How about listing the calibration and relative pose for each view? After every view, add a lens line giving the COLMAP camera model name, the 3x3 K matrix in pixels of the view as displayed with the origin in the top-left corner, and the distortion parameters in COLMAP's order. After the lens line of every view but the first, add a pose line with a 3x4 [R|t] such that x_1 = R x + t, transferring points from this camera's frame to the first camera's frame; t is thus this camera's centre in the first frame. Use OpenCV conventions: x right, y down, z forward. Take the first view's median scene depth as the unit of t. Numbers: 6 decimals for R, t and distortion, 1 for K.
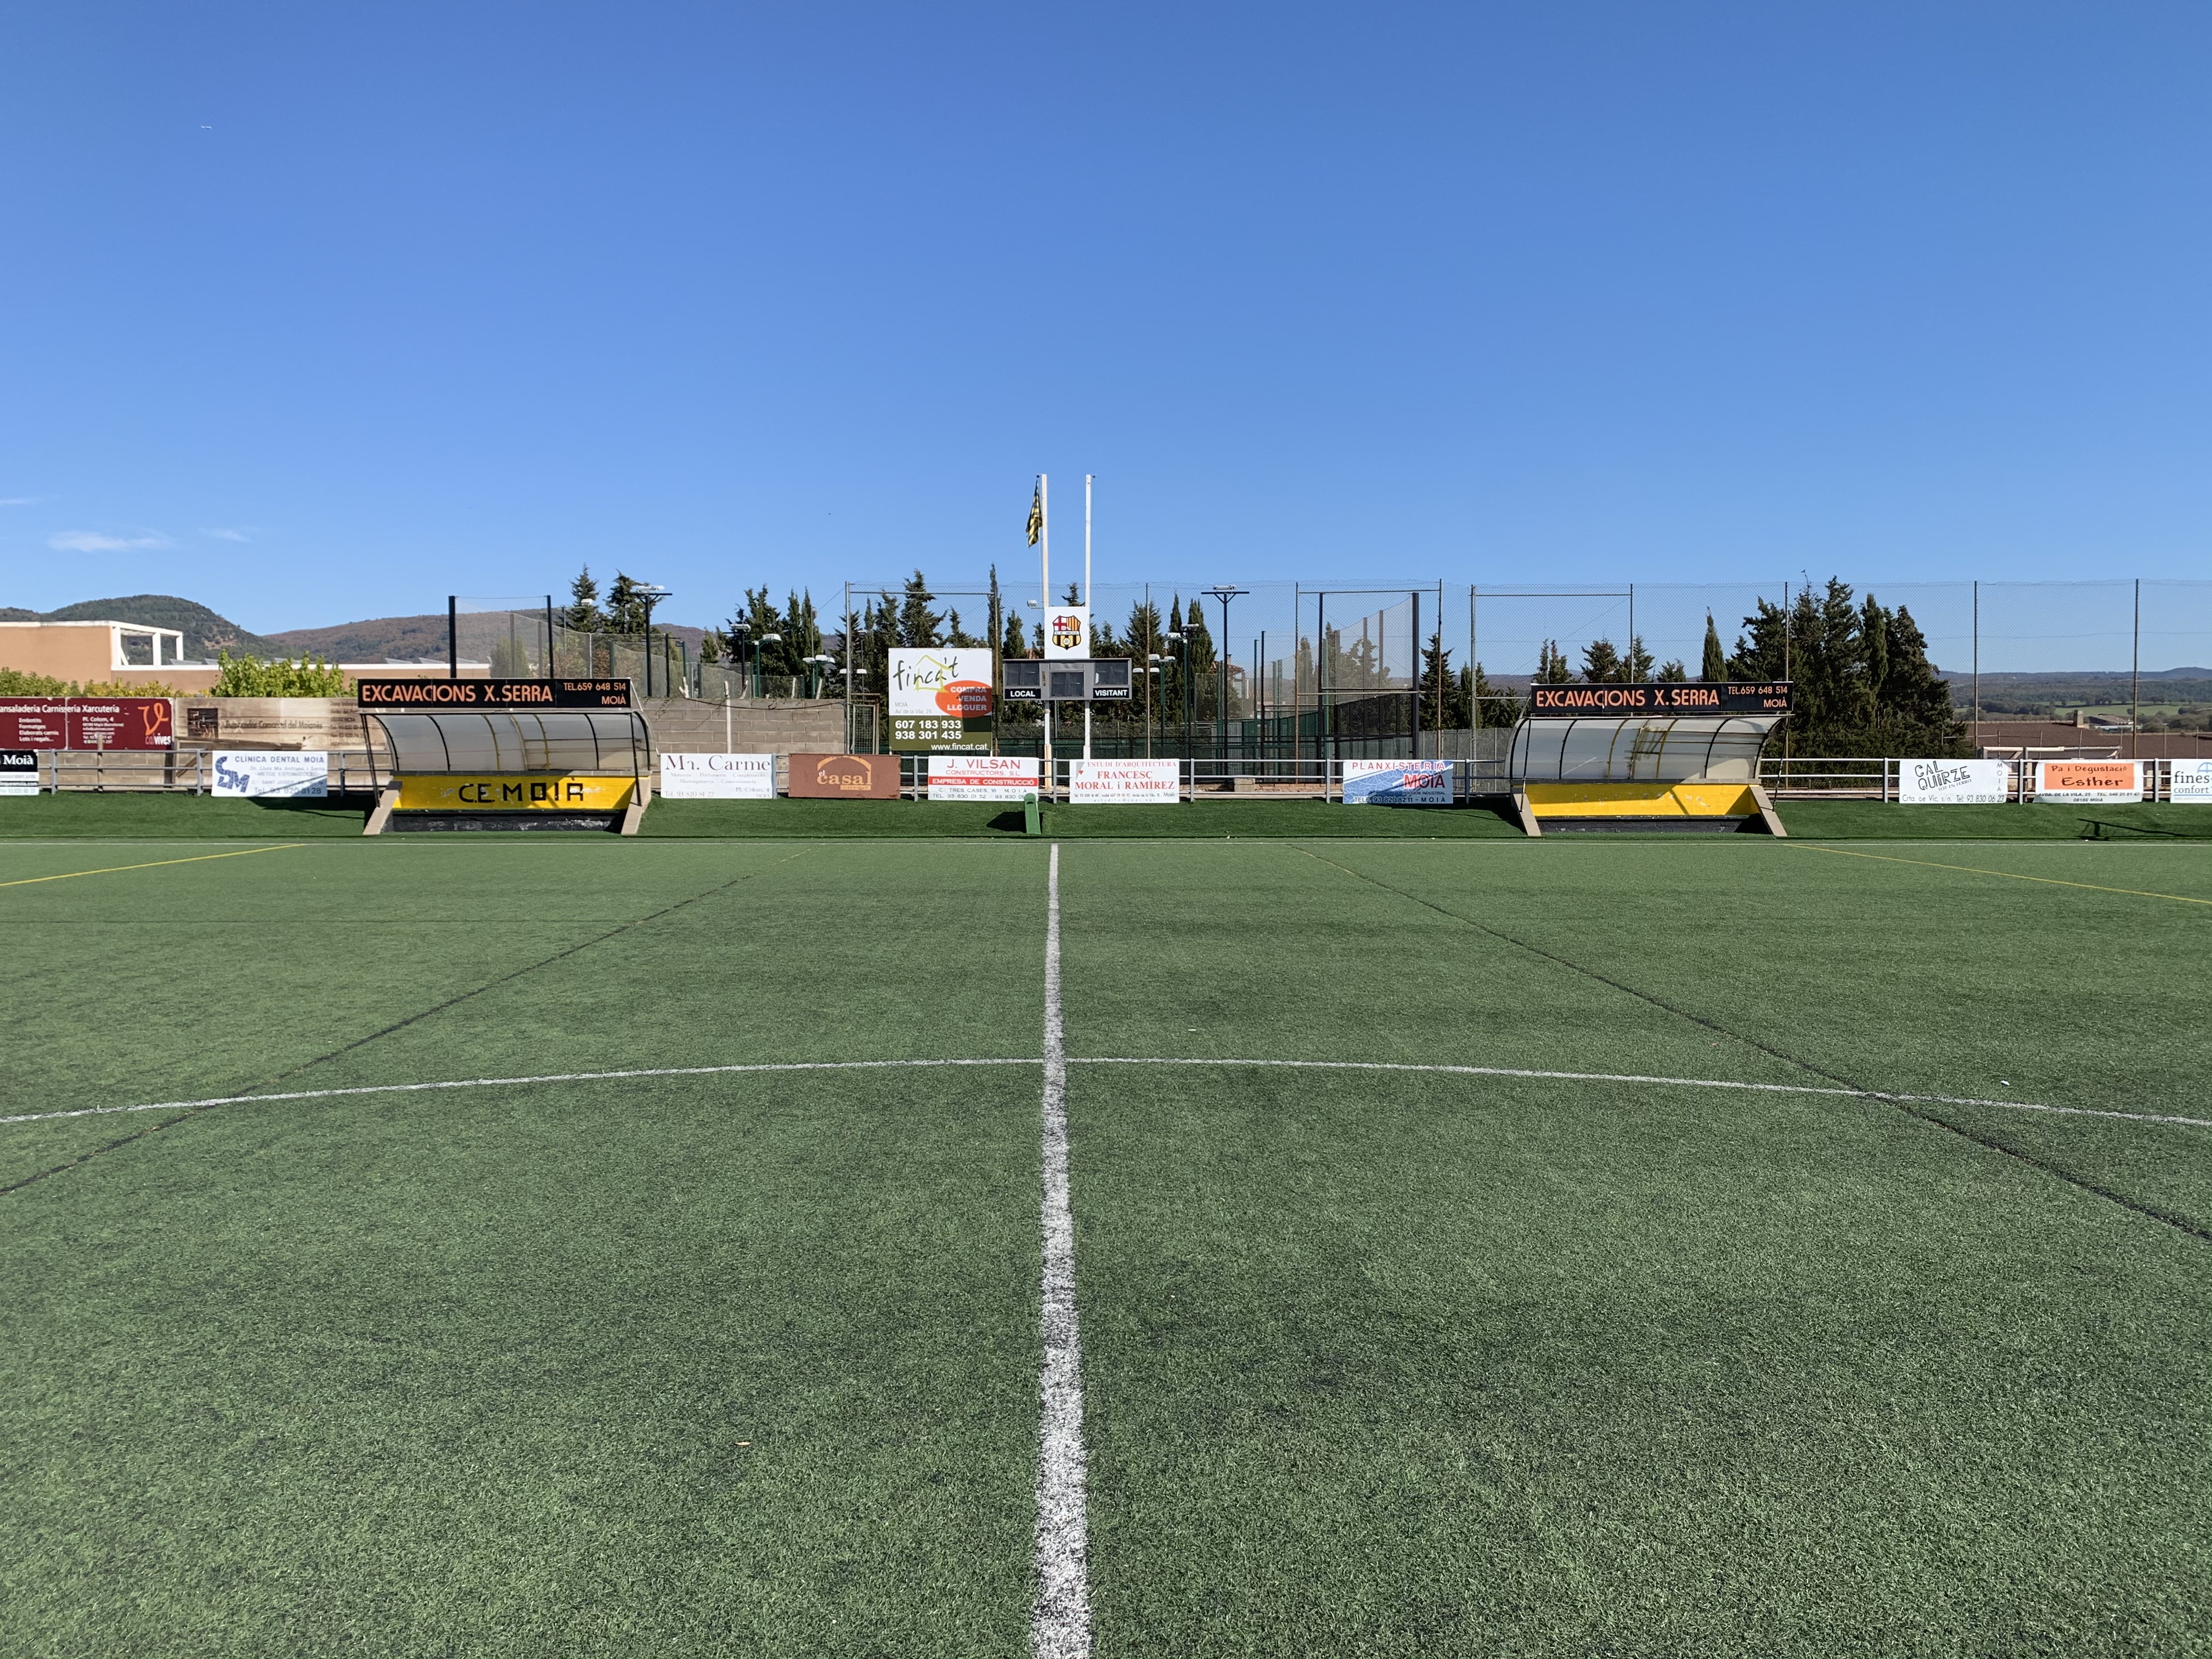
lens RADIAL K [[1729.5, 0, 1106.0], [0, 1729.5, 829.5], [0, 0, 1]] dist [0.002623, -0.003896]
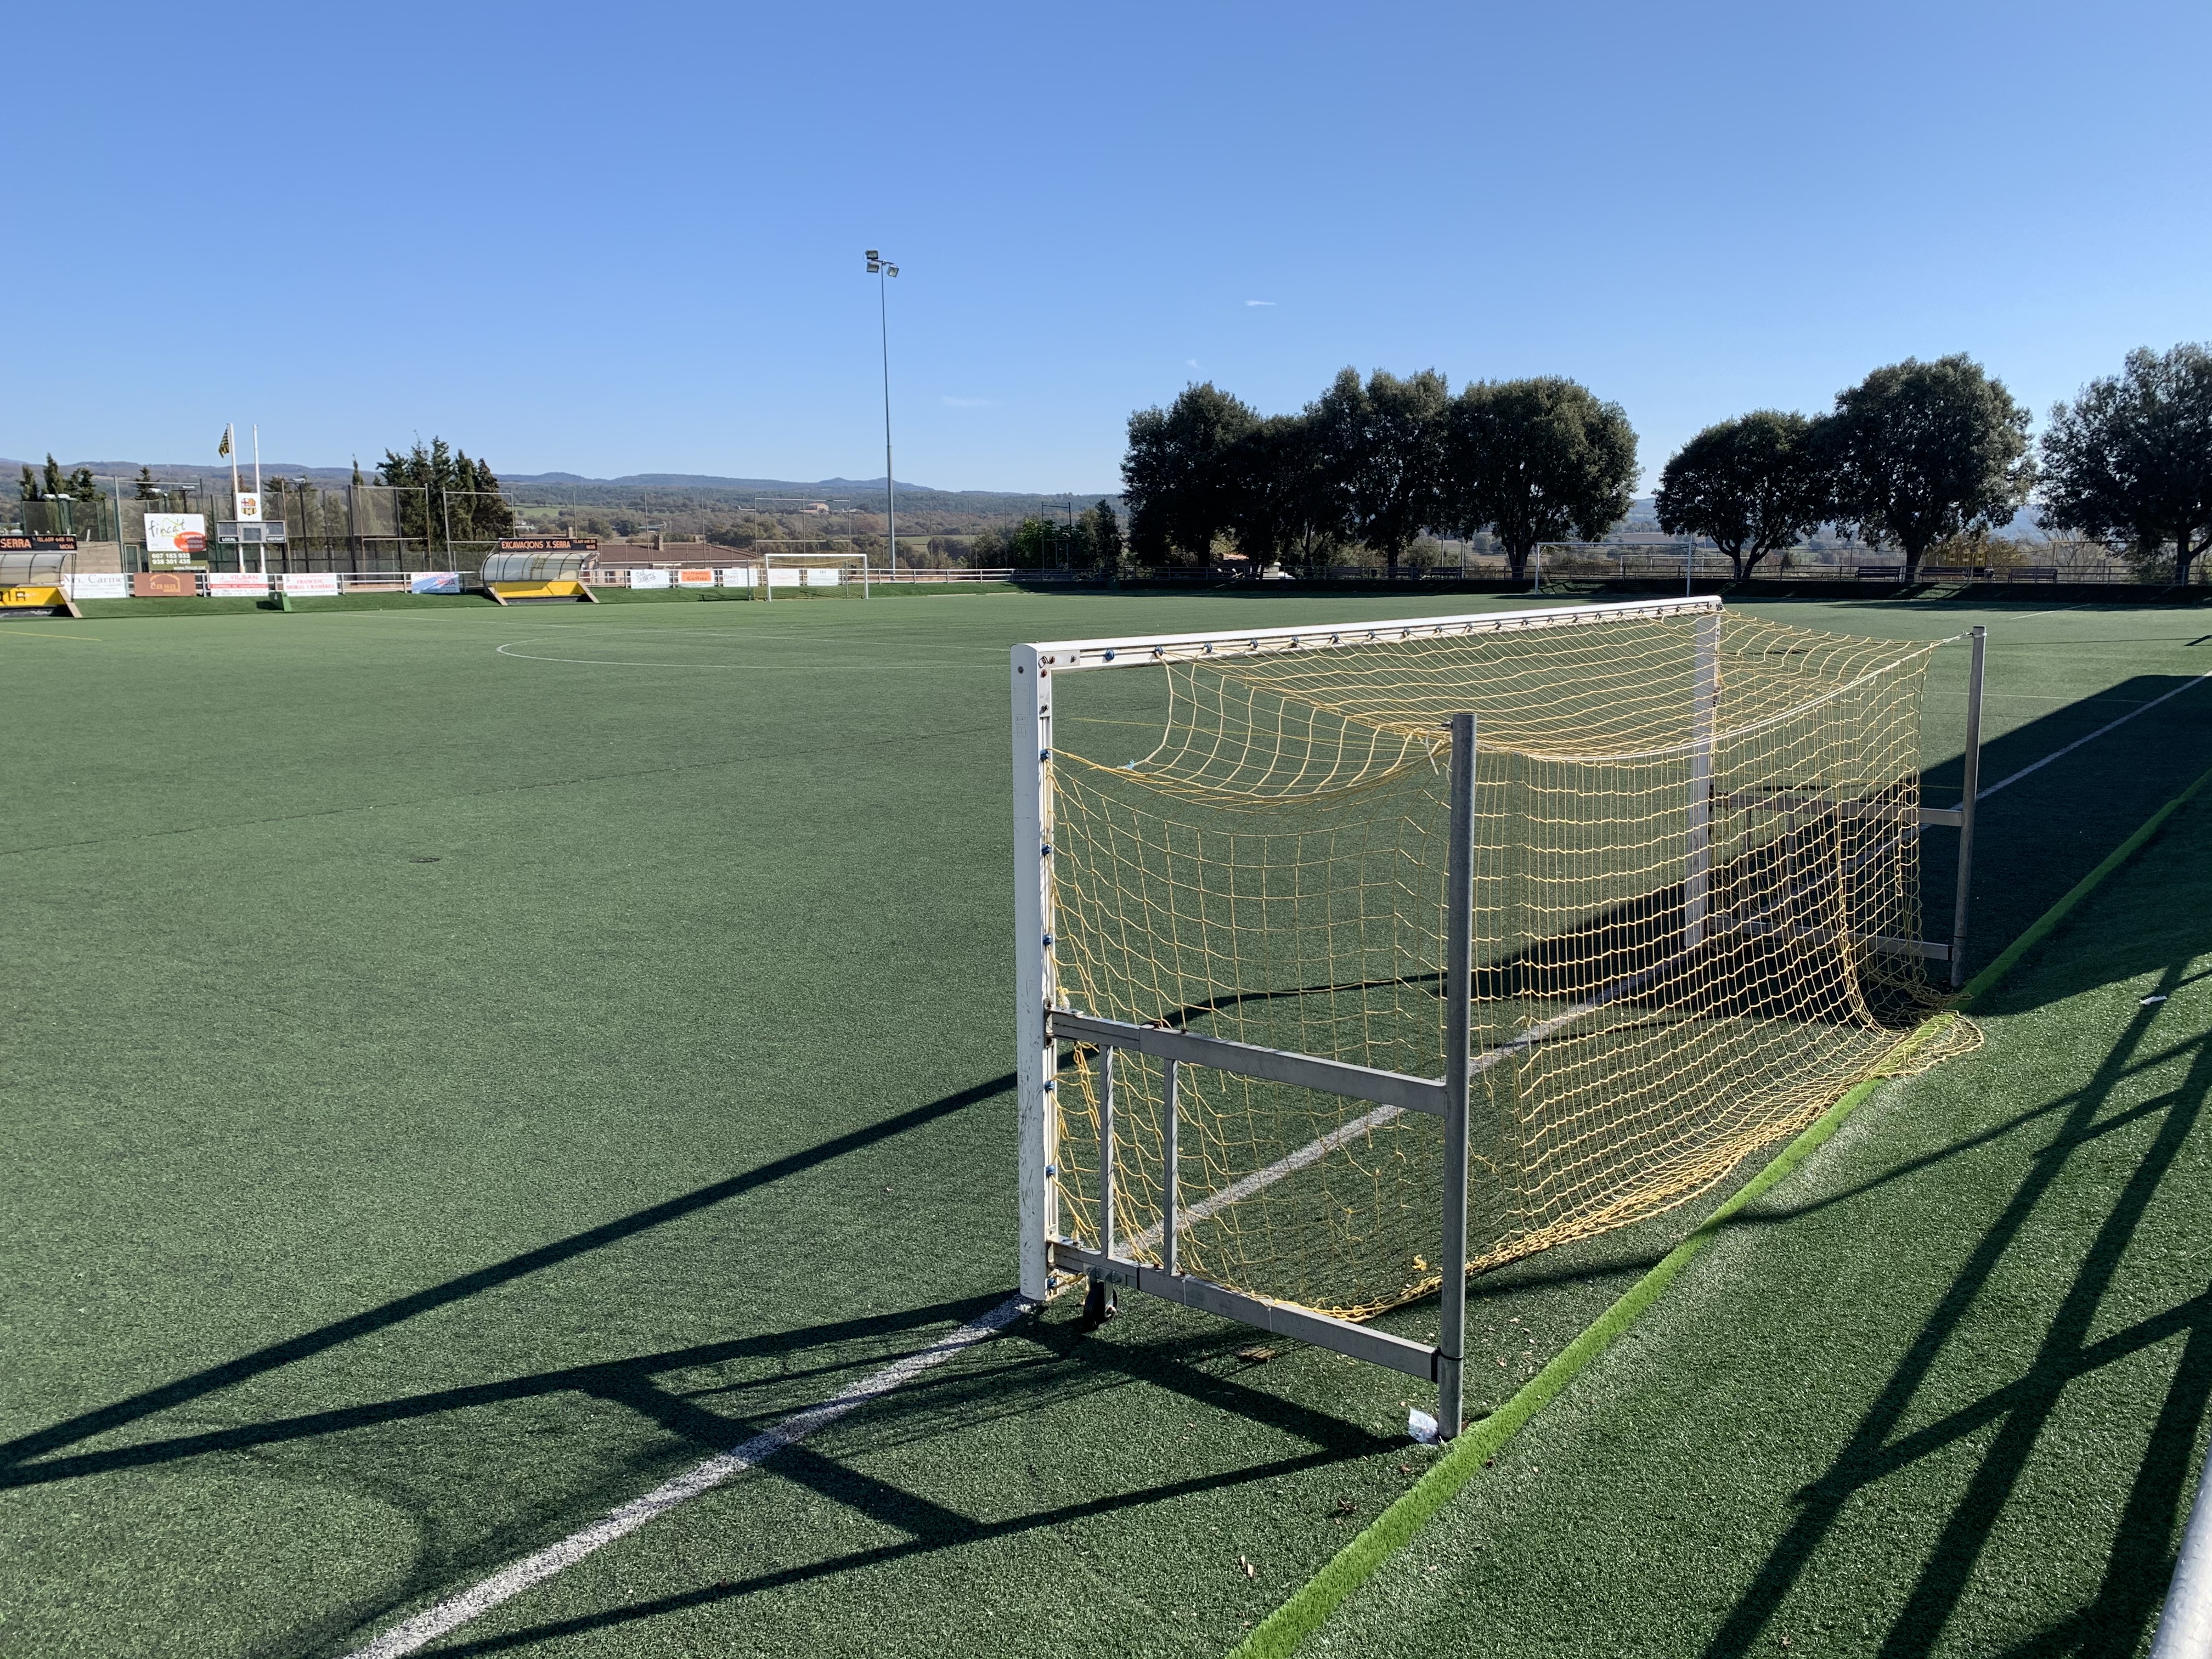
lens RADIAL K [[1662.1, 0, 1106.0], [0, 1662.1, 829.5], [0, 0, 1]] dist [-0.004783, -0.007521]
pose [[0.640917, -0.128032, 0.756857, -0.855477], [0.033399, 0.989709, 0.139139, 0.015944], [-0.766883, -0.063898, 0.638598, -0.934024]]
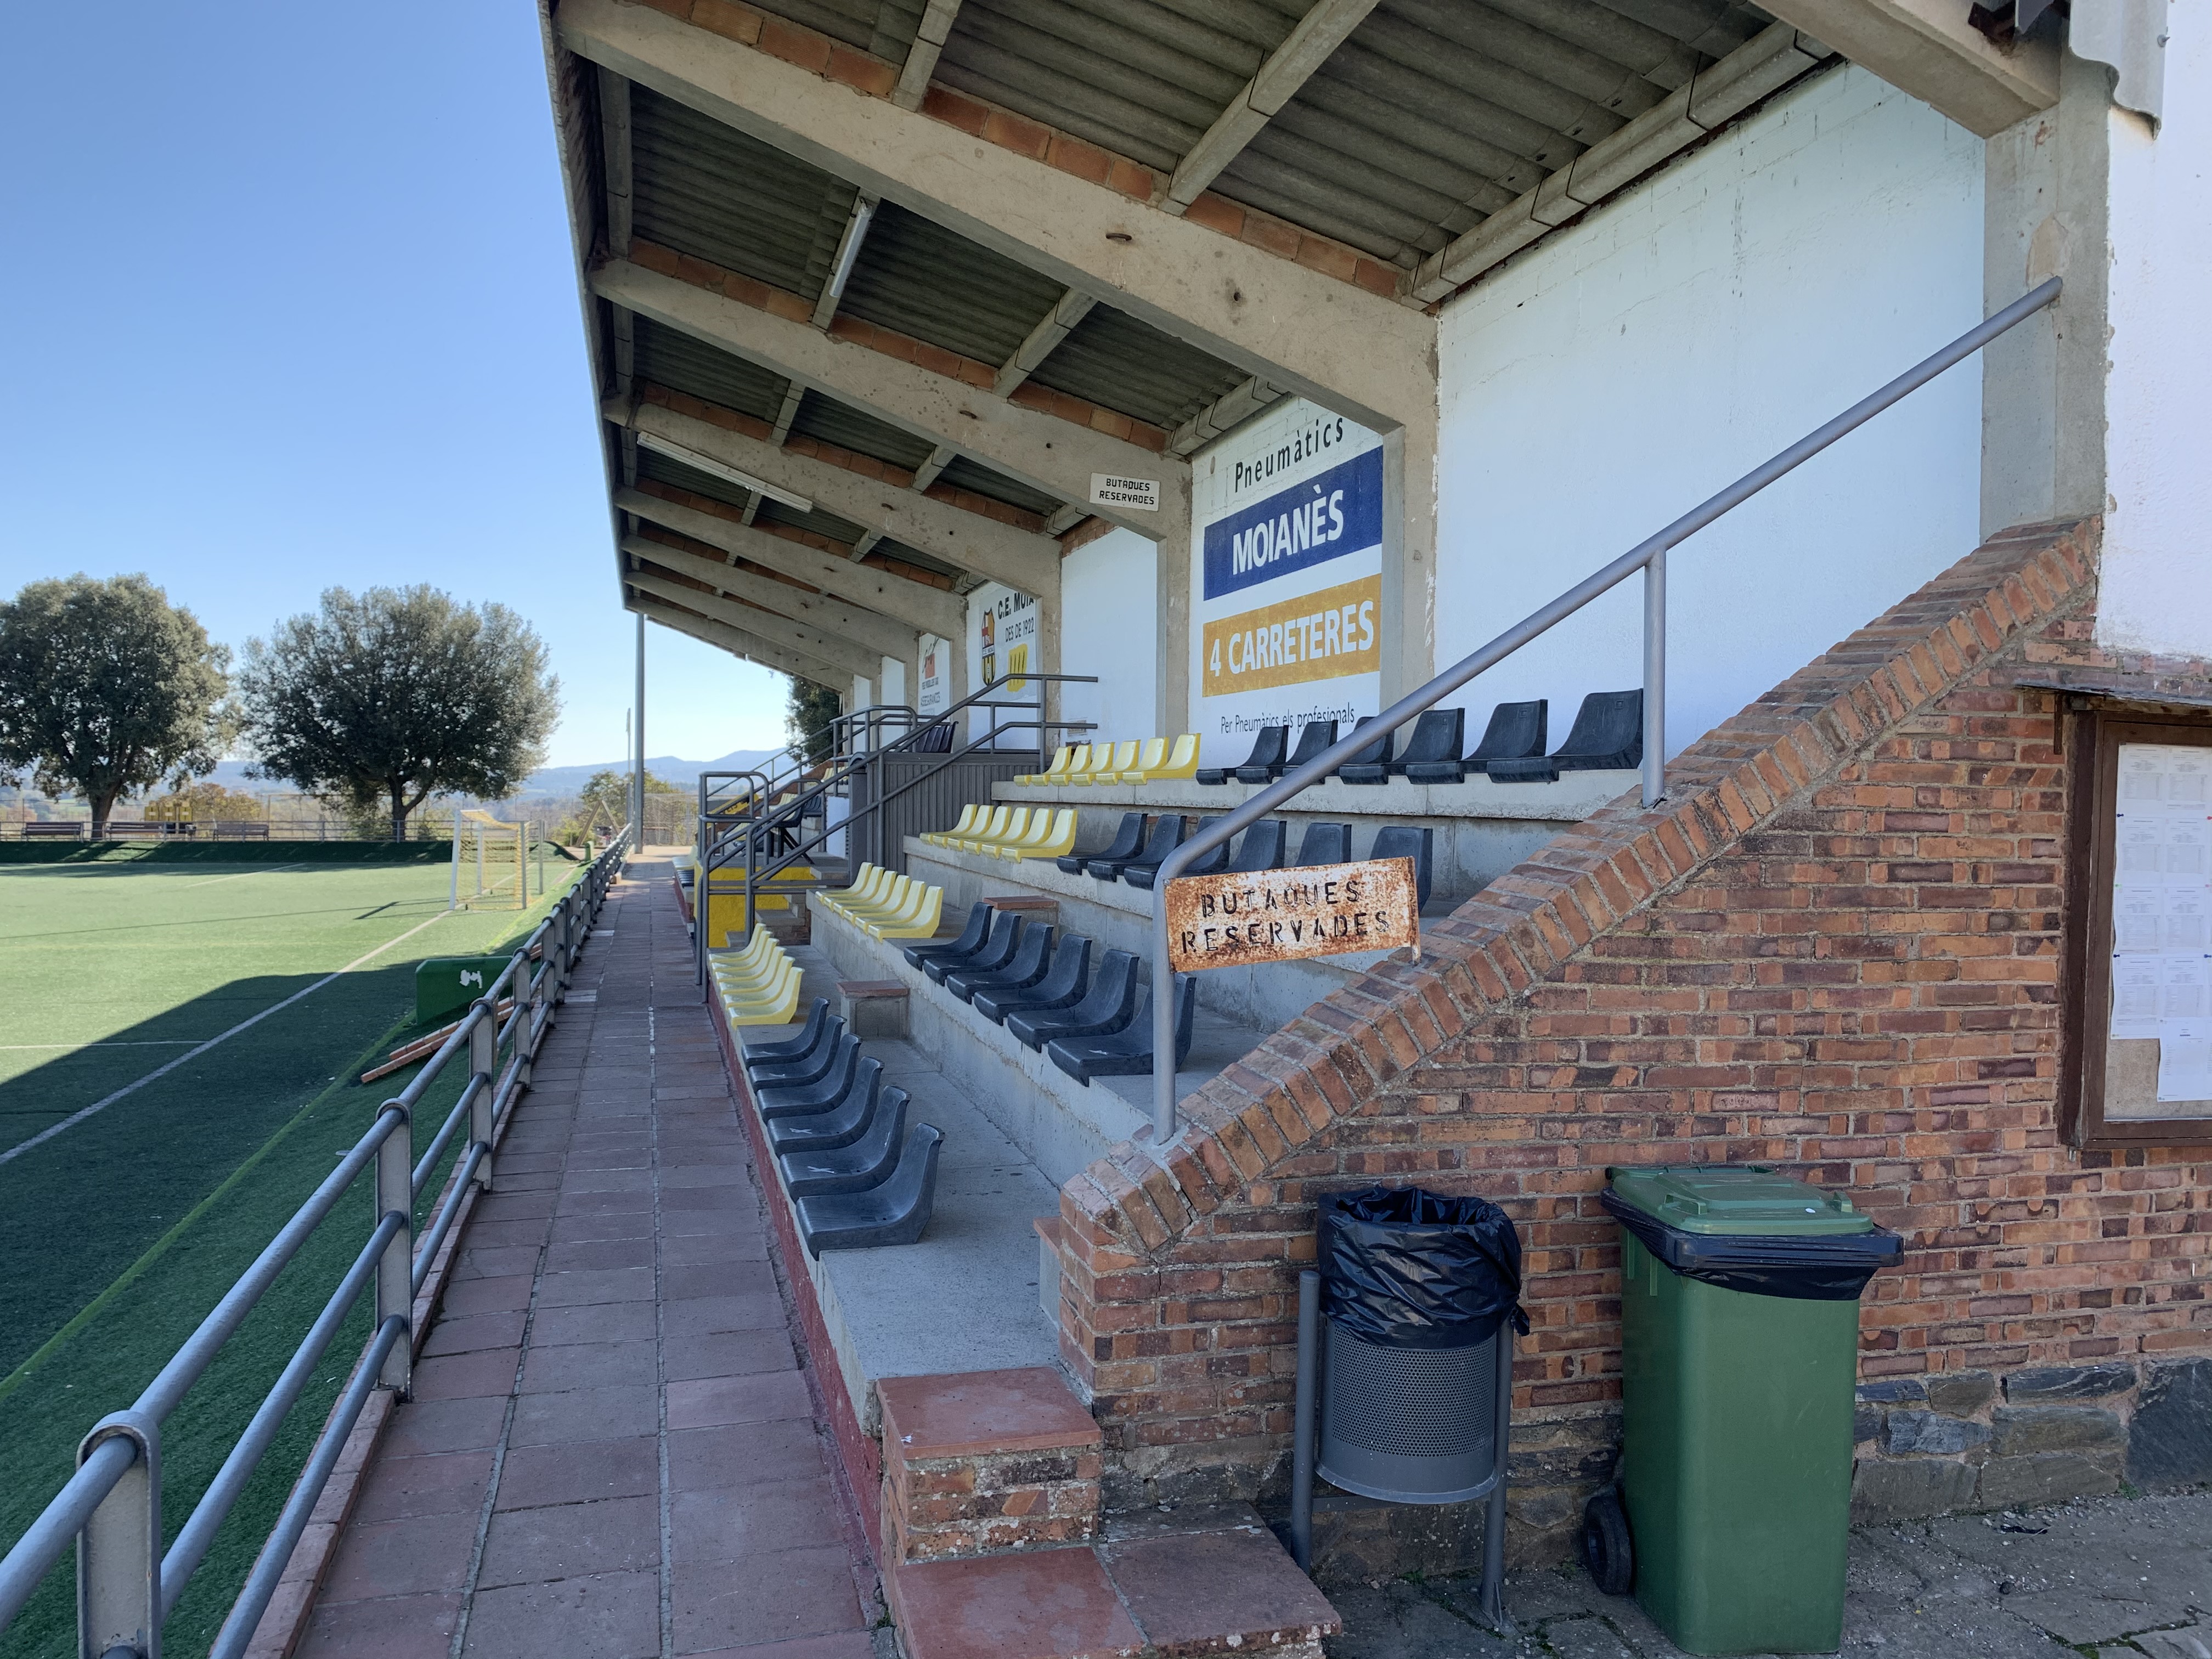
lens RADIAL K [[1662.1, 0, 1106.0], [0, 1662.1, 829.5], [0, 0, 1]] dist [-0.004783, -0.007521]
pose [[-0.249324, -0.011207, 0.968355, -0.455338], [0.034353, 0.999201, 0.020409, 0.021950], [-0.967811, 0.038354, -0.248739, -0.939495]]
